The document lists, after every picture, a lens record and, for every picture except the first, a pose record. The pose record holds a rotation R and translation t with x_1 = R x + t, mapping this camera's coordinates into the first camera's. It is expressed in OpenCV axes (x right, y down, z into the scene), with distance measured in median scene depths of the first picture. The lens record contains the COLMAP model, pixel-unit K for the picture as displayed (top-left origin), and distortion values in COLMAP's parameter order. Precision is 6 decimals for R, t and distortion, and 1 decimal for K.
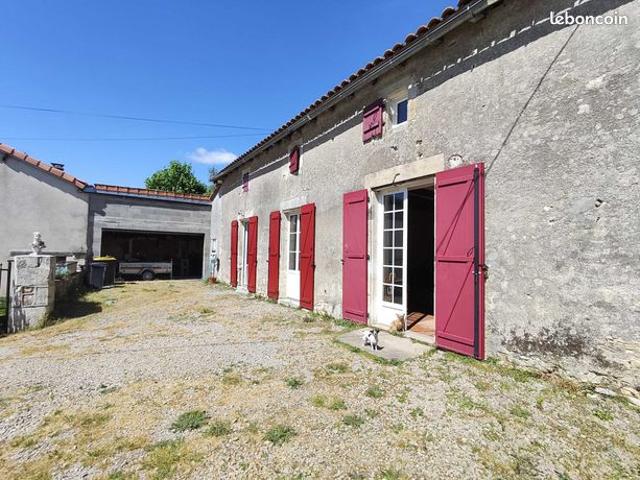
lens RADIAL K [[285.8, 0, 320.0], [0, 285.8, 240.0], [0, 0, 1]] dist [0.002357, 0.000669]
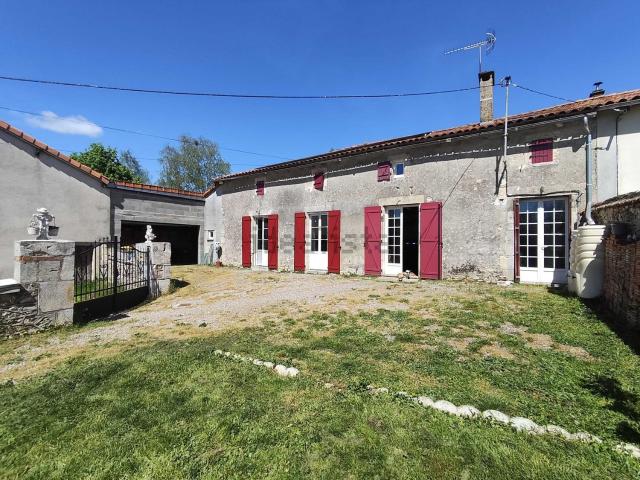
lens RADIAL K [[285.8, 0, 320.0], [0, 285.8, 240.0], [0, 0, 1]] dist [0.002357, 0.000669]
pose [[0.934143, -0.006404, 0.356841, -0.778023], [-0.005629, 0.999450, 0.032671, -0.008146], [-0.356854, -0.032528, 0.933594, -0.570206]]
